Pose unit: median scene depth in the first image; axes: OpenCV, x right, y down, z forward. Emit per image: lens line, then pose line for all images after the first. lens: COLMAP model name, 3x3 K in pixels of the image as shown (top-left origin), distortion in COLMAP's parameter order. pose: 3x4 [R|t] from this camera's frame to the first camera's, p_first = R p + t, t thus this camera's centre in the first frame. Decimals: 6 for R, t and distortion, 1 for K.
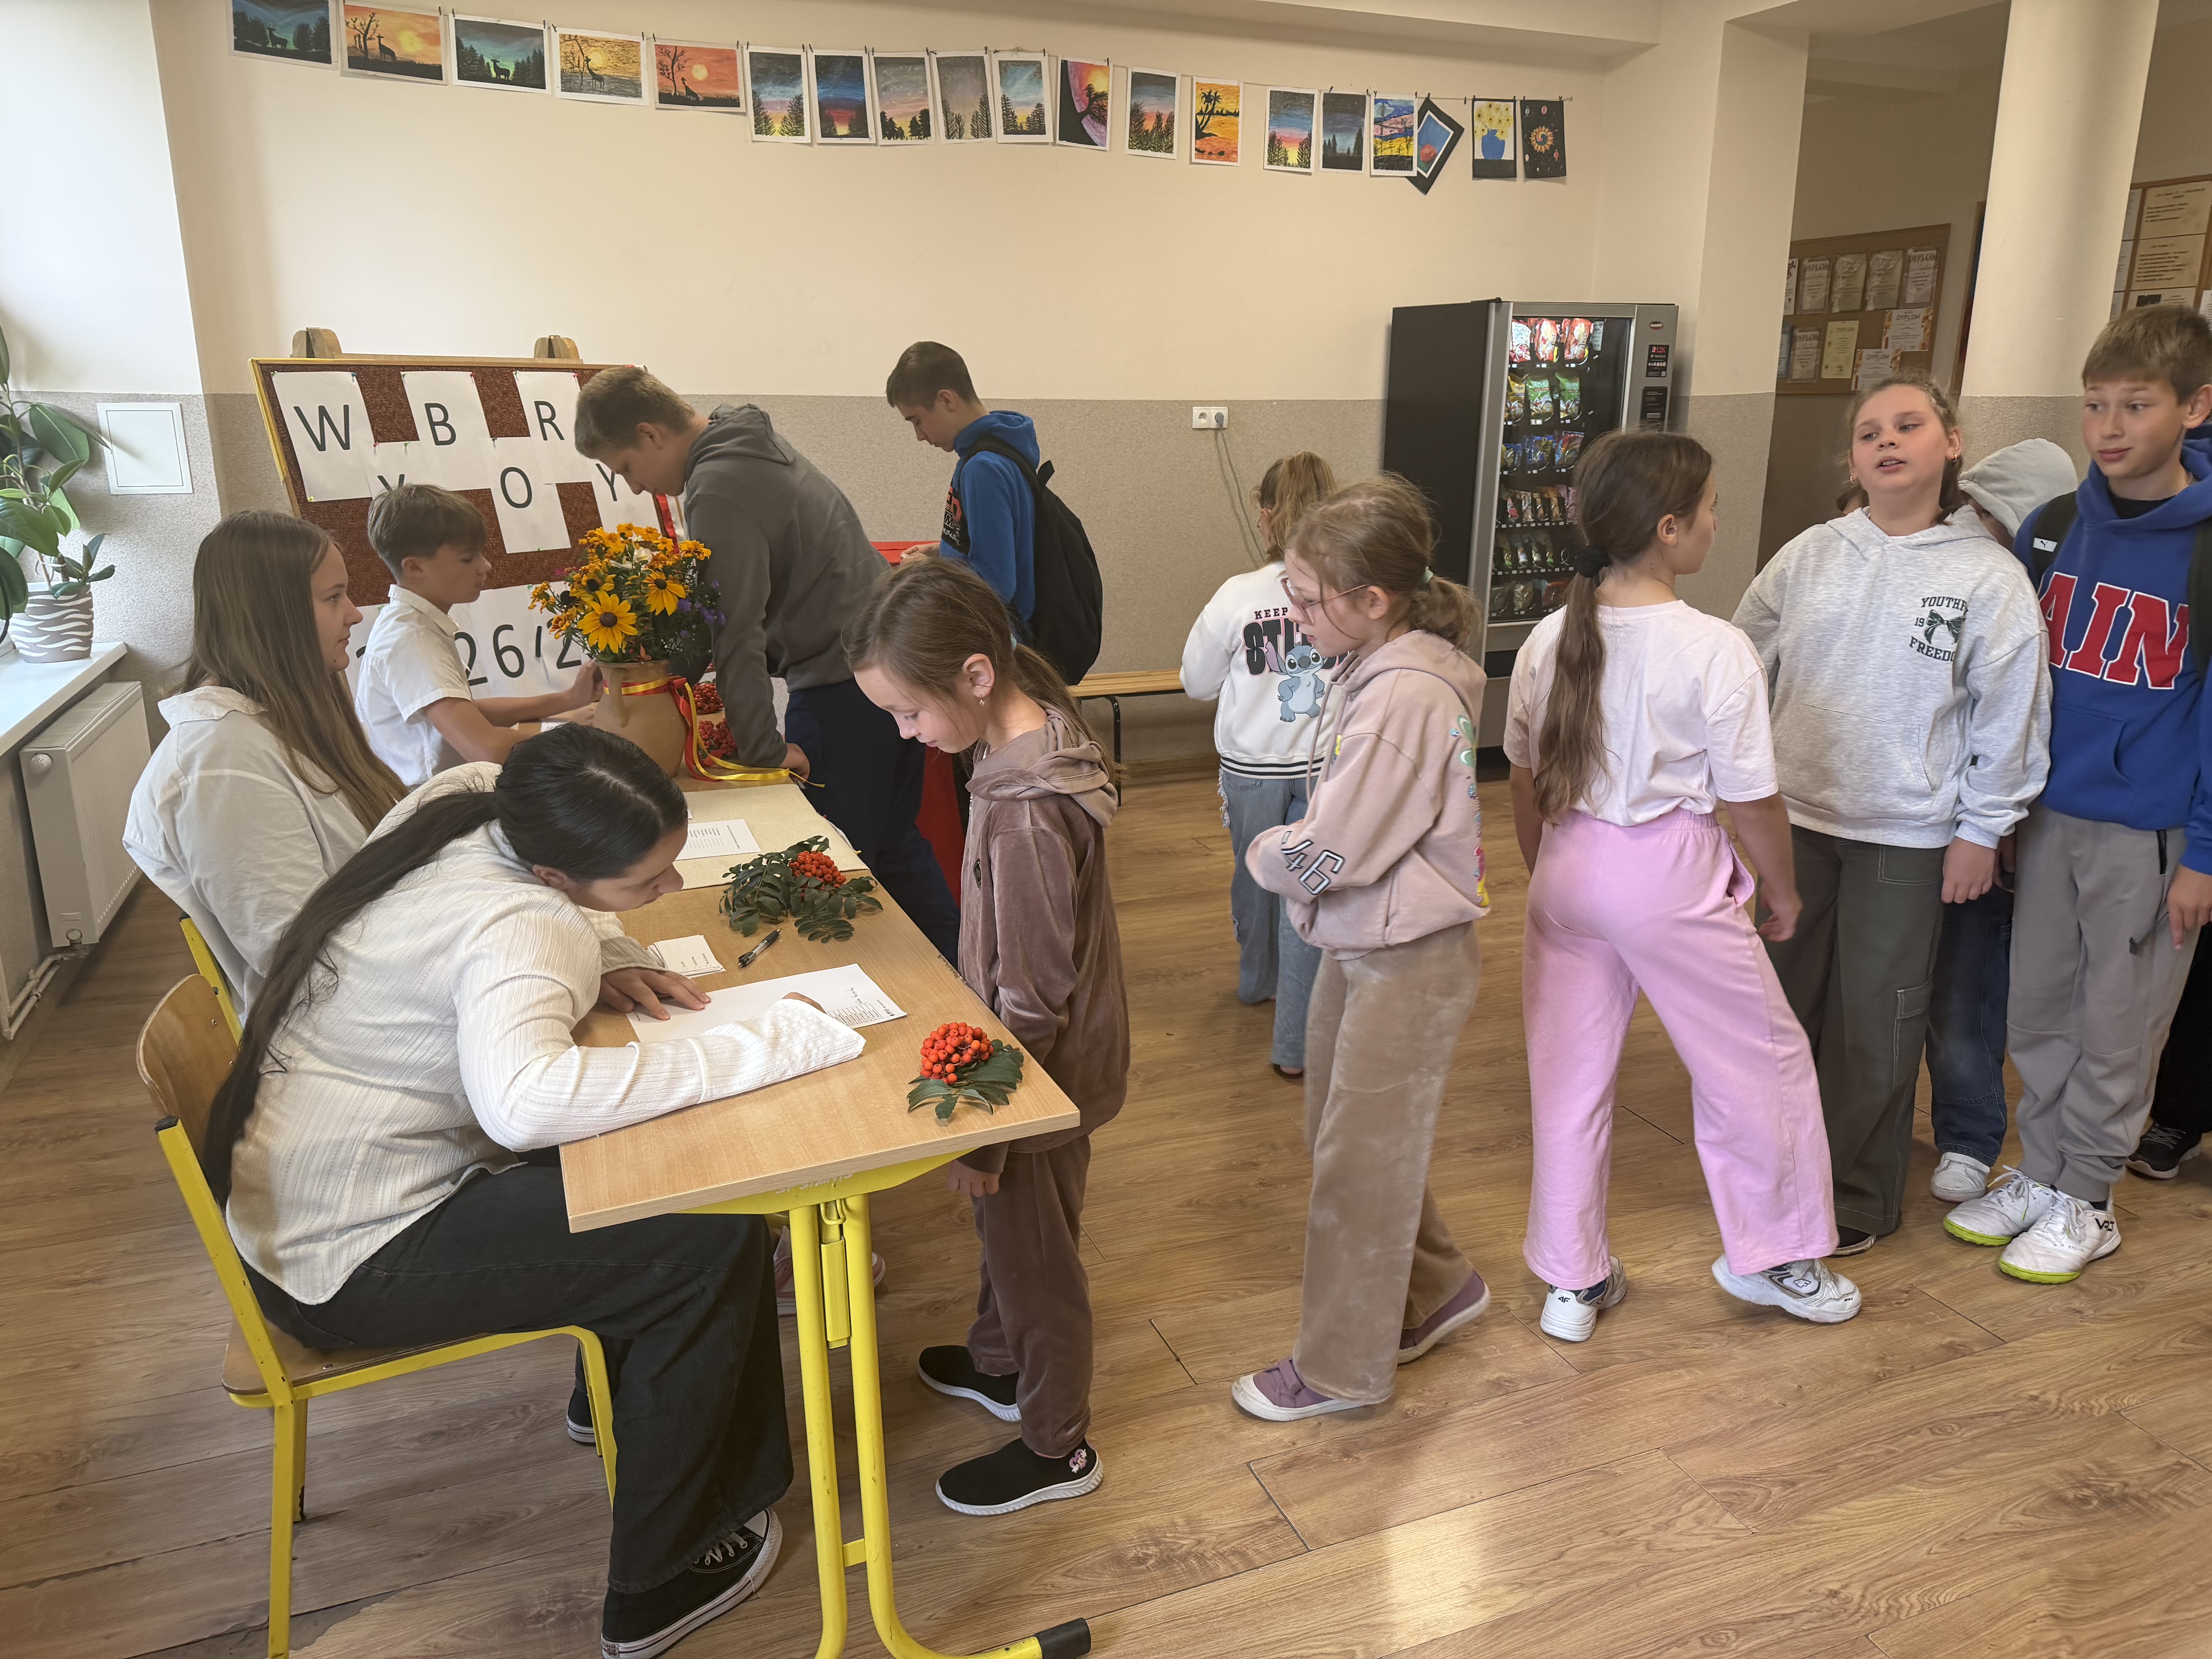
lens RADIAL K [[1576.1, 0, 1099.3], [0, 1576.1, 815.3], [0, 0, 1]] dist [0.032813, -0.027810]
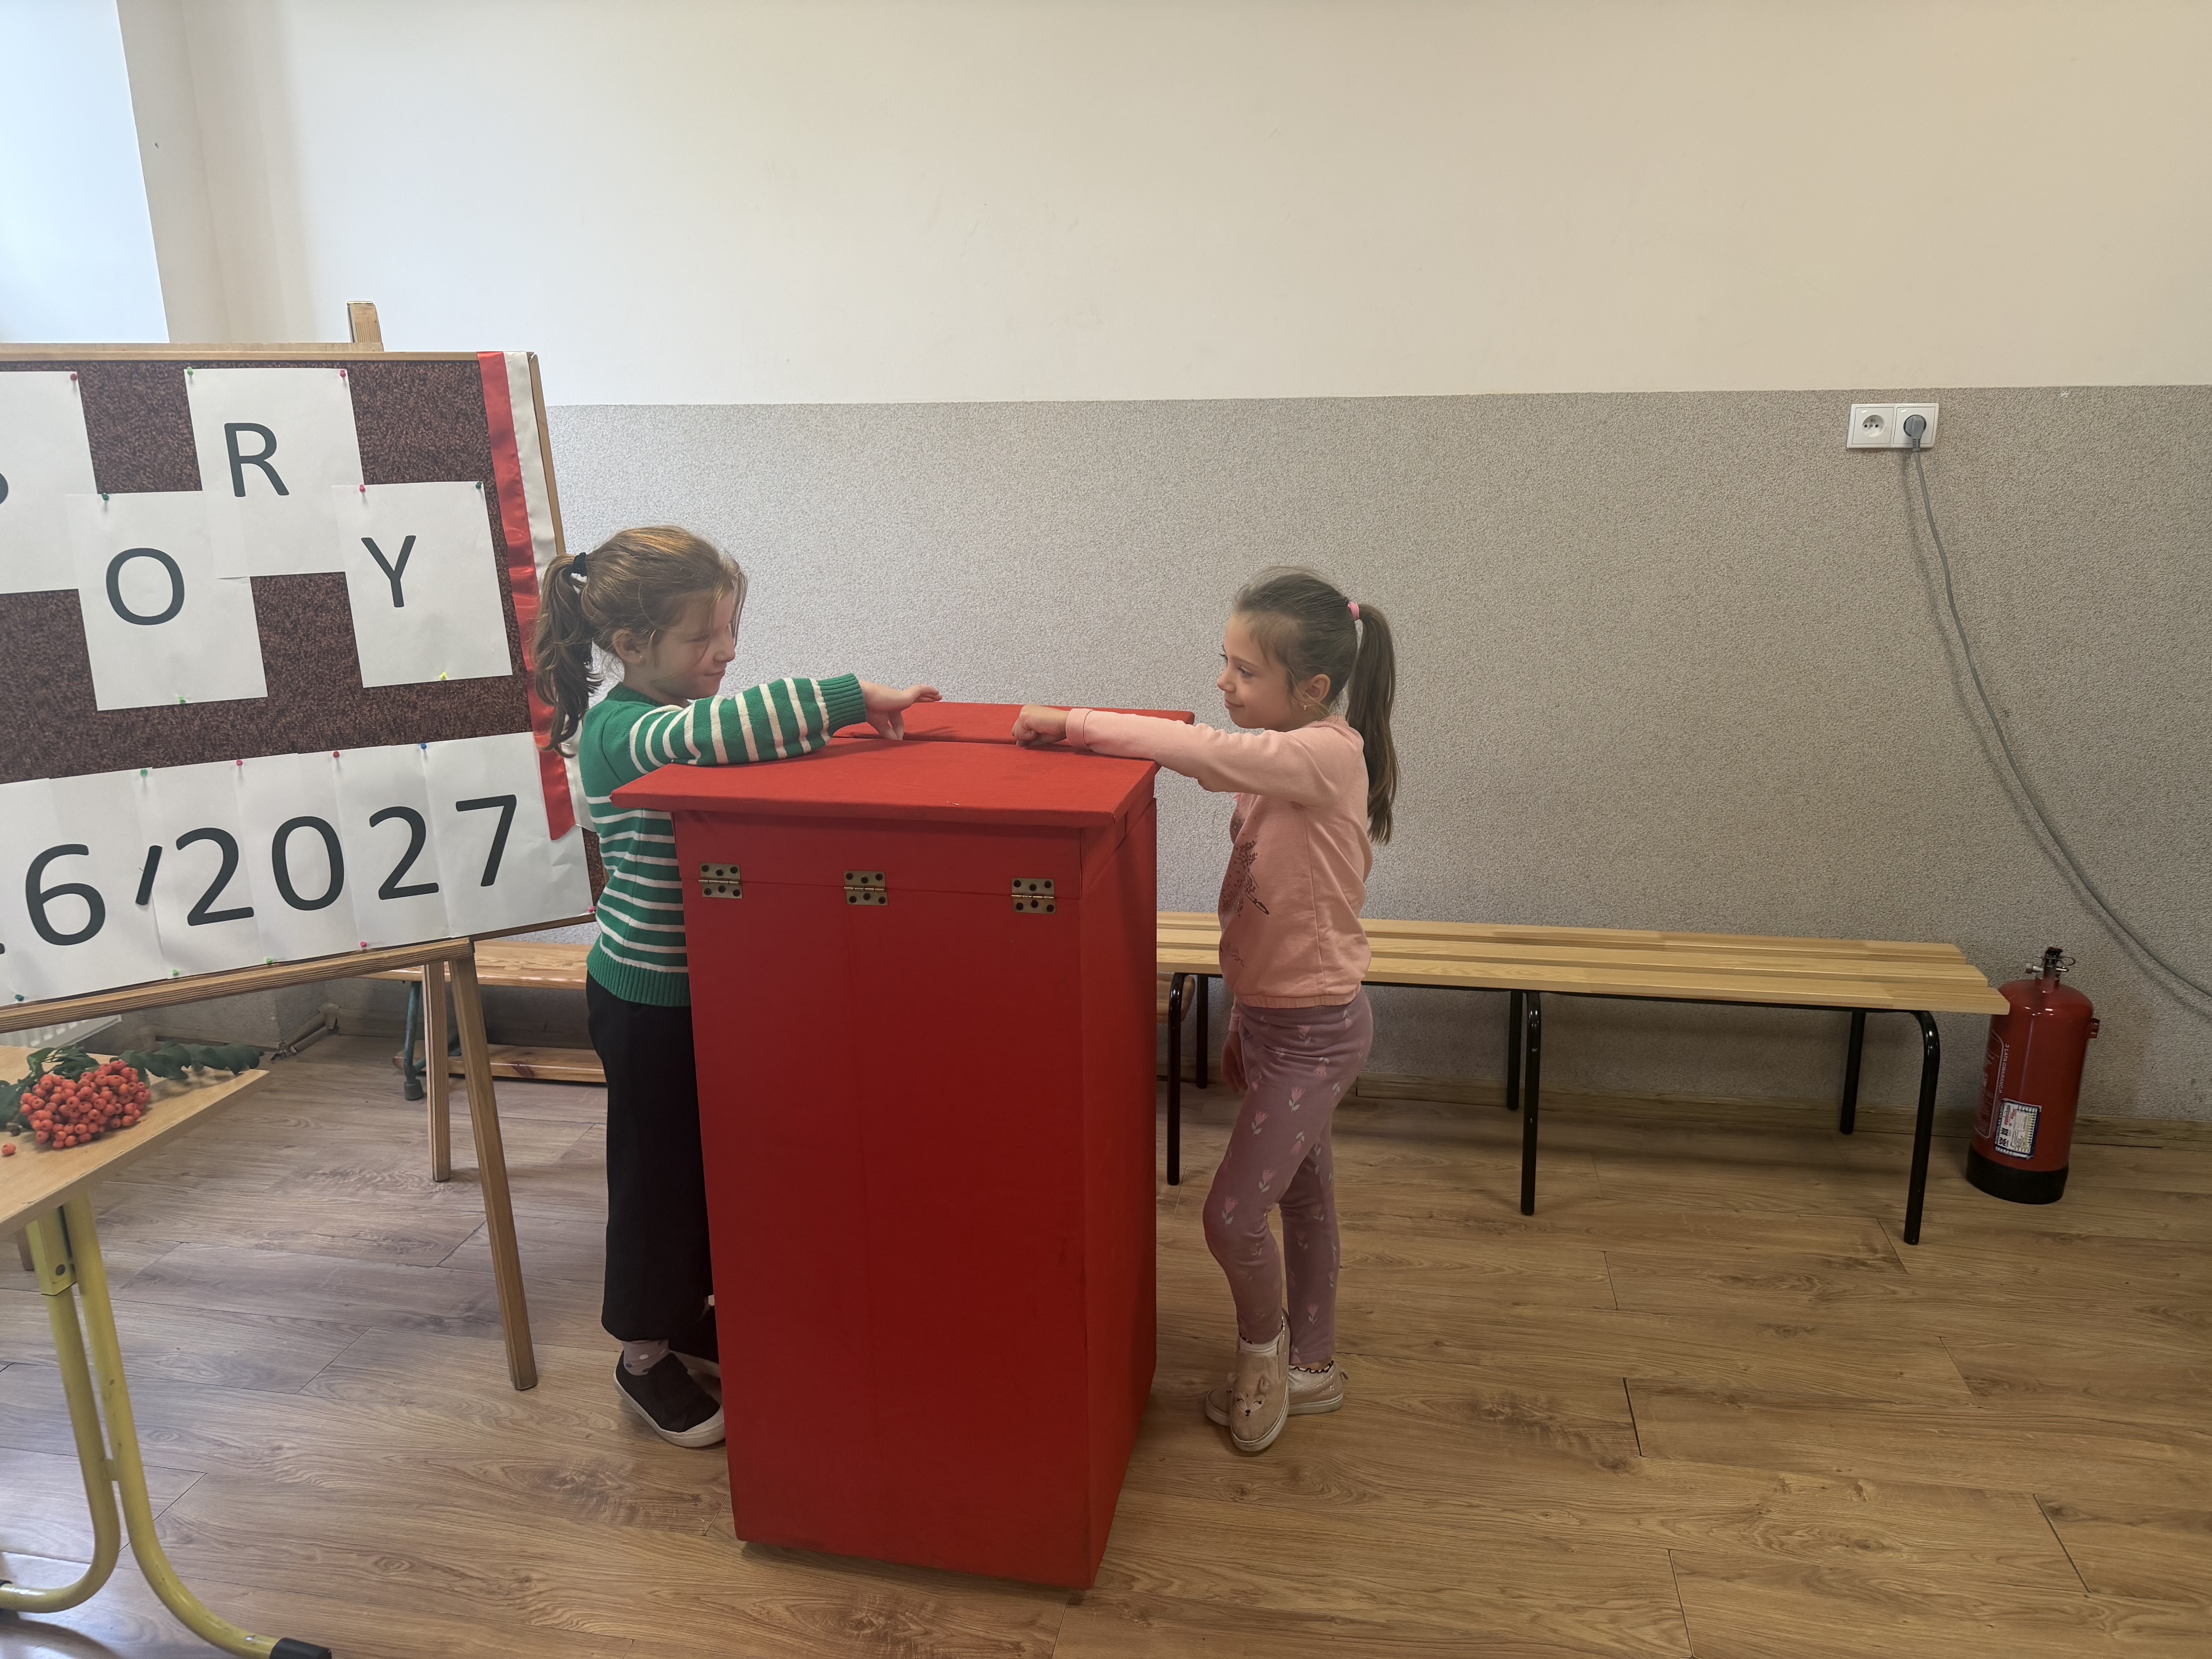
lens RADIAL K [[1576.1, 0, 1108.7], [0, 1576.1, 829.4], [0, 0, 1]] dist [0.032813, -0.027810]
pose [[0.844227, 0.126876, -0.520752, 0.191222], [-0.119303, 0.991687, 0.048205, -0.183678], [0.522539, 0.021431, 0.852346, 0.687966]]
